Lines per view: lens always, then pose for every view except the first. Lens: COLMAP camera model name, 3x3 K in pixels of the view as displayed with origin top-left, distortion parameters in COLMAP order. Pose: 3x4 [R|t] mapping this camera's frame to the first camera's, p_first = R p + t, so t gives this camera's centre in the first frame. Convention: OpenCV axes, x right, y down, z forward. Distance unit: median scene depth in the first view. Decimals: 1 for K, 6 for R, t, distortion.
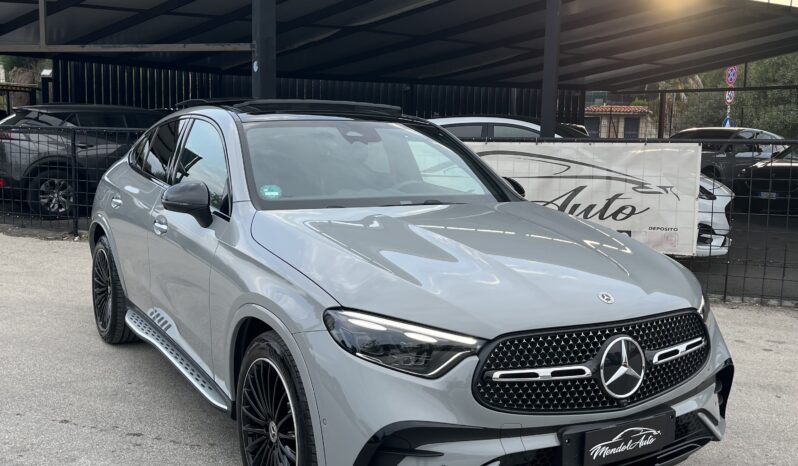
lens RADIAL K [[889.0, 0, 399.0], [0, 889.0, 233.0], [0, 0, 1]] dist [0.162848, -0.607258]
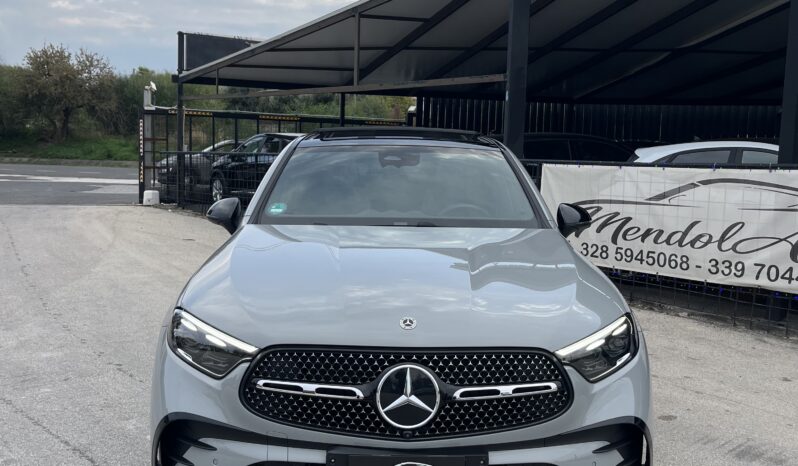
lens RADIAL K [[889.0, 0, 399.0], [0, 889.0, 233.0], [0, 0, 1]] dist [0.162848, -0.607258]
pose [[0.837586, 0.042934, -0.544616, 0.747240], [-0.061567, 0.997975, -0.016011, -0.009291], [0.542825, 0.046941, 0.838533, 0.182276]]
